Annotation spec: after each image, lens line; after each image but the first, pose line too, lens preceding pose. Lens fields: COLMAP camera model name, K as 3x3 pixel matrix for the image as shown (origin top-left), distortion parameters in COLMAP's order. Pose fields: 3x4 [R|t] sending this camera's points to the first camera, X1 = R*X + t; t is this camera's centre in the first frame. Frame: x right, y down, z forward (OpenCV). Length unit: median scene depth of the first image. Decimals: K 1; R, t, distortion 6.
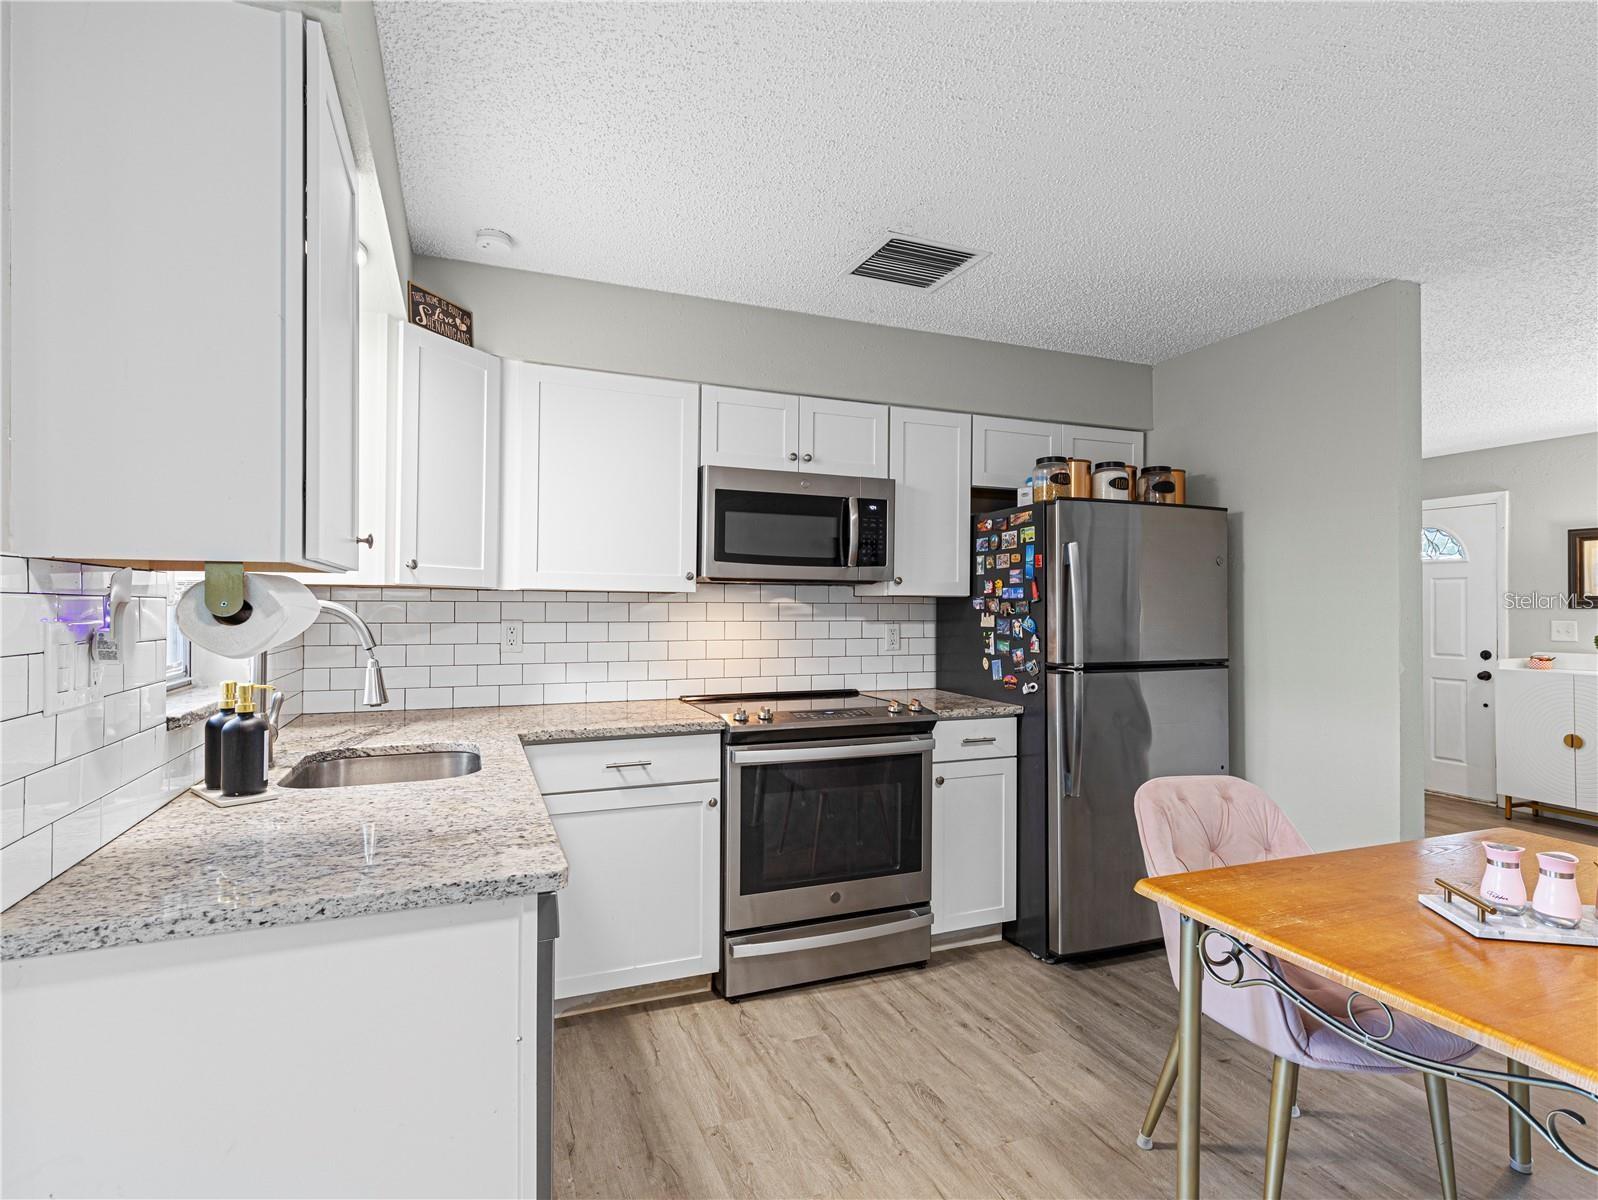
lens RADIAL K [[807.1, 0, 795.2], [0, 807.1, 599.8], [0, 0, 1]] dist [0.006298, -0.000177]
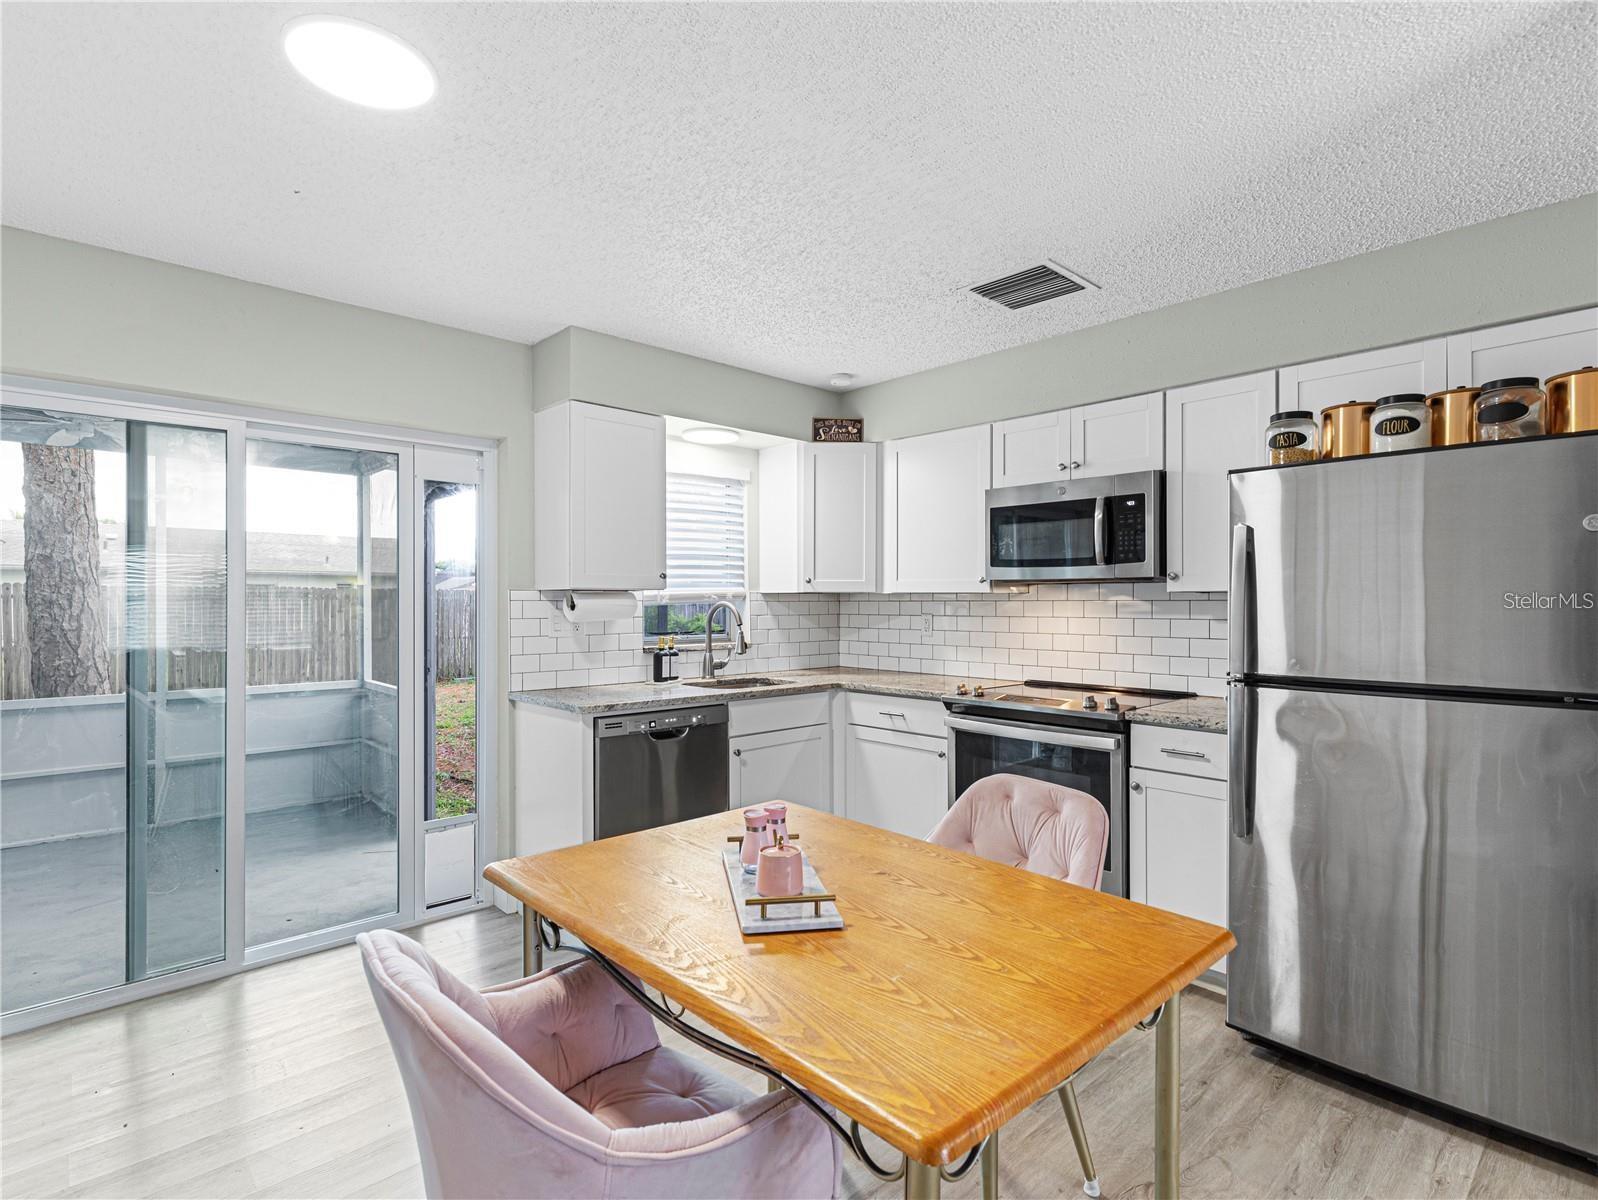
lens RADIAL K [[807.1, 0, 789.3], [0, 807.1, 603.4], [0, 0, 1]] dist [0.006298, -0.000177]
pose [[0.344390, -0.001838, -0.938825, 0.919823], [0.011806, 0.999927, 0.002373, 0.000346], [0.938752, -0.011901, 0.344387, 0.281506]]
